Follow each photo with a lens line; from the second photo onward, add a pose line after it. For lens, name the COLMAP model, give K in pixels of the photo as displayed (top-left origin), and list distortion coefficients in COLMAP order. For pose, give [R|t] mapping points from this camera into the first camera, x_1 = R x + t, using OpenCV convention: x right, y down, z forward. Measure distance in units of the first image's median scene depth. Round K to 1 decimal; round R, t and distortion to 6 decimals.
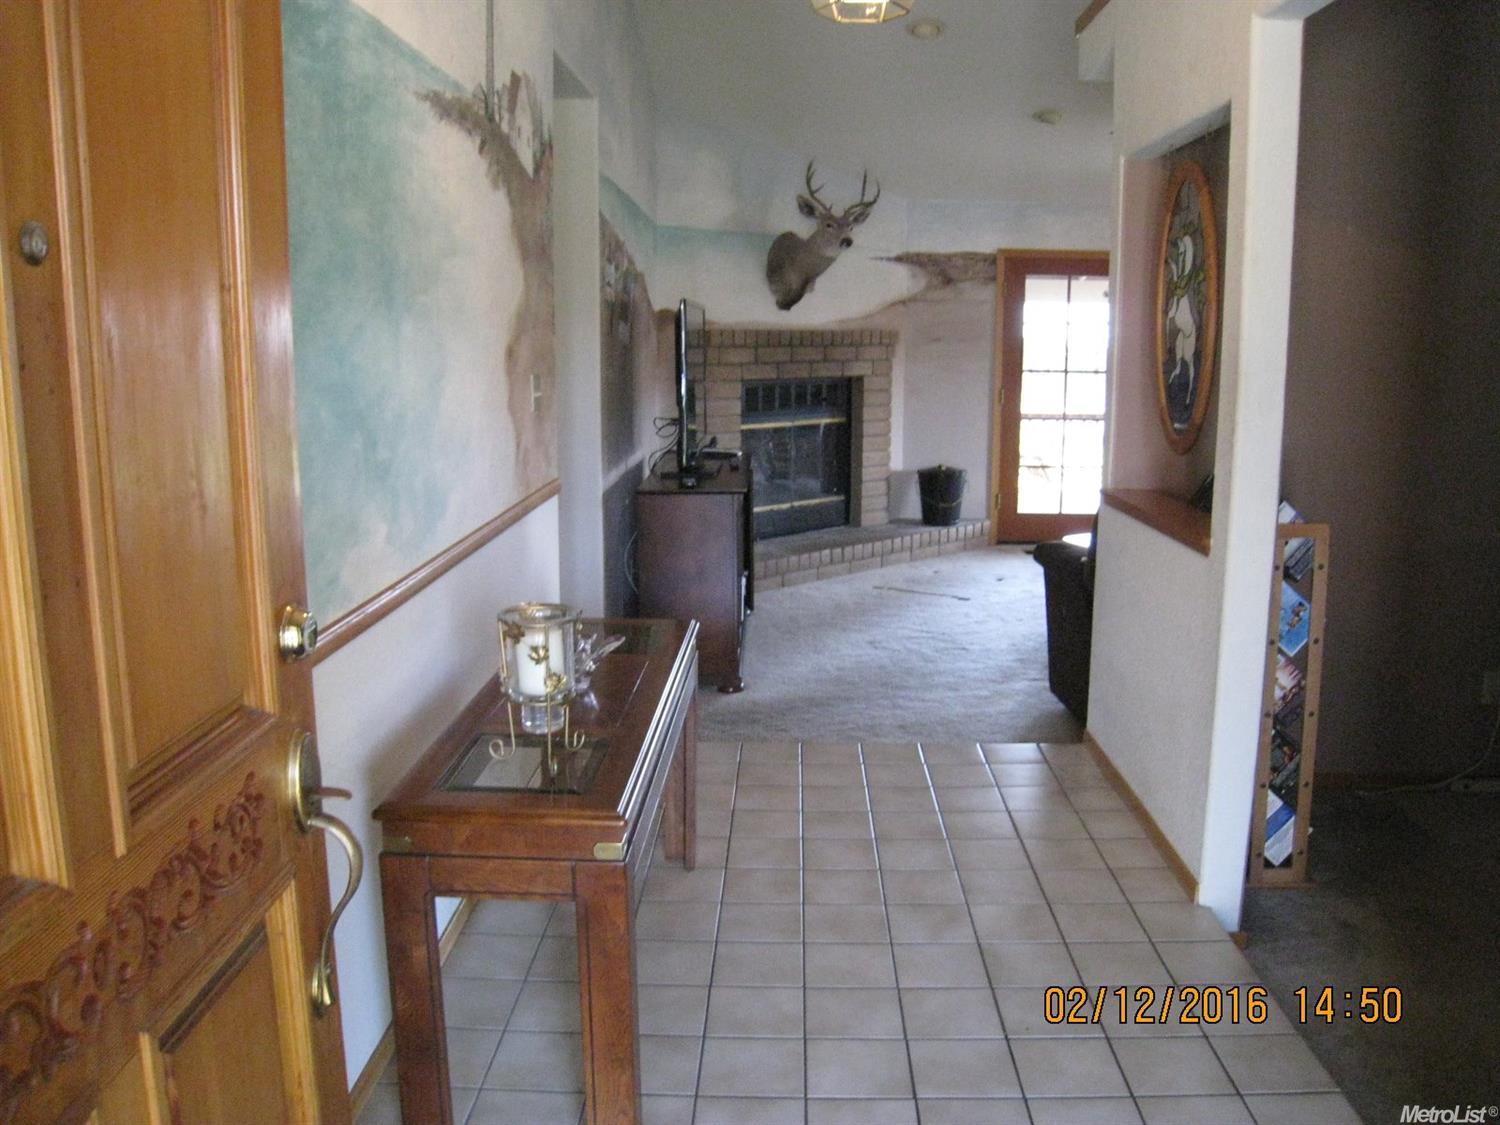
lens RADIAL K [[1234.2, 0, 752.1], [0, 1234.2, 565.7], [0, 0, 1]] dist [-0.145722, 0.090754]
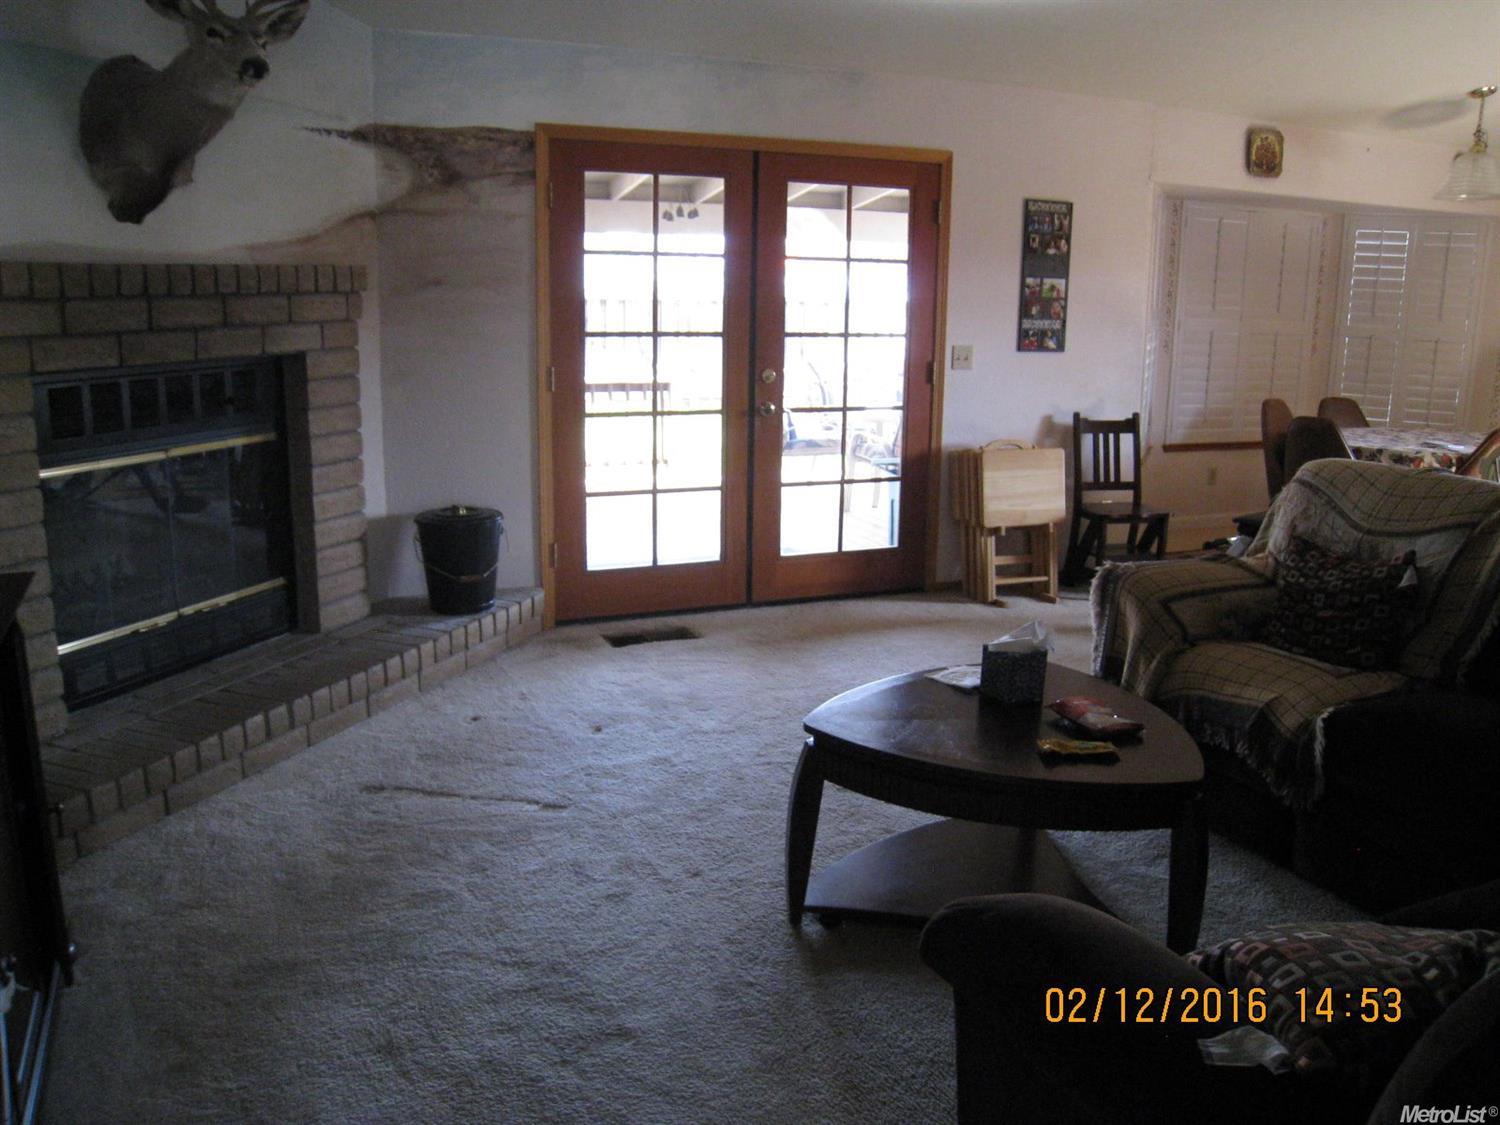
lens RADIAL K [[1234.2, 0, 760.9], [0, 1234.2, 557.6], [0, 0, 1]] dist [-0.145722, 0.090754]
pose [[0.900199, -0.079468, 0.428167, 0.037431], [0.063947, 0.996673, 0.050537, -0.079153], [-0.430759, -0.018114, 0.902285, 0.439835]]
